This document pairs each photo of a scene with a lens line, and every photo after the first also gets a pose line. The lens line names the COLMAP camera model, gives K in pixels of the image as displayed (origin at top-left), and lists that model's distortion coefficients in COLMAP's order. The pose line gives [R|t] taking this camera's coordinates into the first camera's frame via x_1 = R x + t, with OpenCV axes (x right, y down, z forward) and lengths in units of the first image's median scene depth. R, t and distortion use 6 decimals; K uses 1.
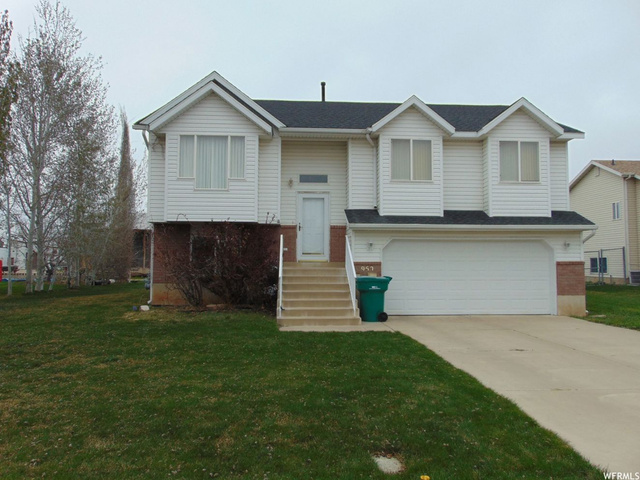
lens RADIAL K [[468.1, 0, 320.0], [0, 468.1, 240.0], [0, 0, 1]] dist [0.003488, 0.005798]
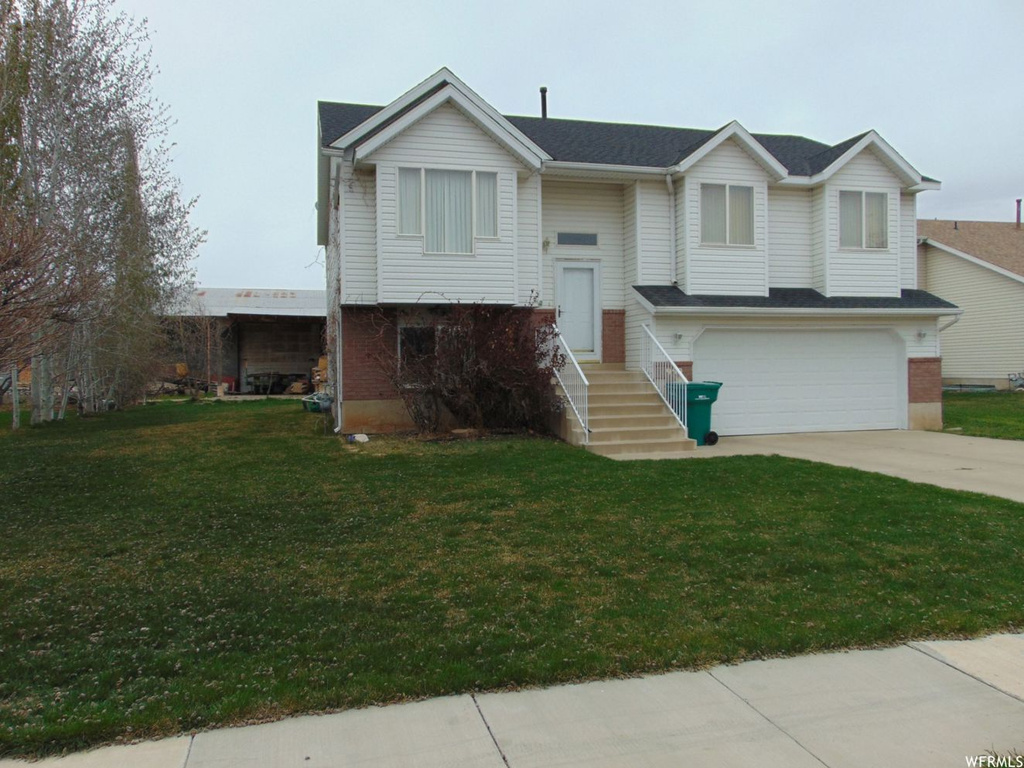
lens RADIAL K [[736.2, 0, 512.0], [0, 736.2, 384.0], [0, 0, 1]] dist [-0.000157, 0.002926]
pose [[0.983667, -0.018912, 0.179001, -0.320649], [0.006410, 0.997515, 0.070166, 0.001329], [-0.179883, -0.067873, 0.981344, -0.033694]]
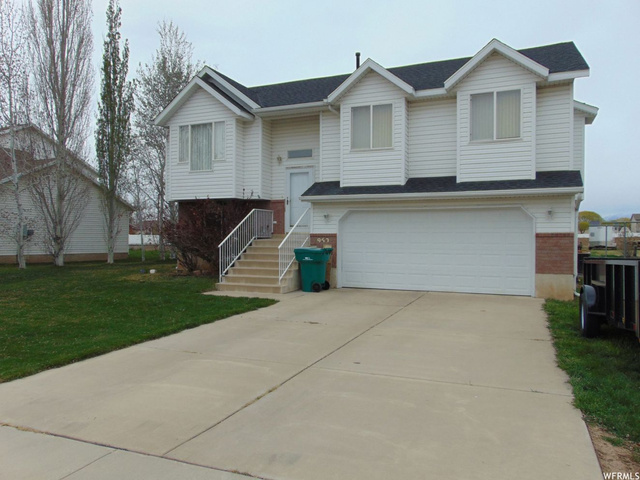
lens RADIAL K [[496.9, 0, 320.0], [0, 496.9, 240.0], [0, 0, 1]] dist [0.006307, 0.002142]
pose [[0.886623, 0.003868, -0.462477, 0.571379], [0.023348, 0.998316, 0.053112, 0.002602], [0.461904, -0.057888, 0.885039, 0.040662]]
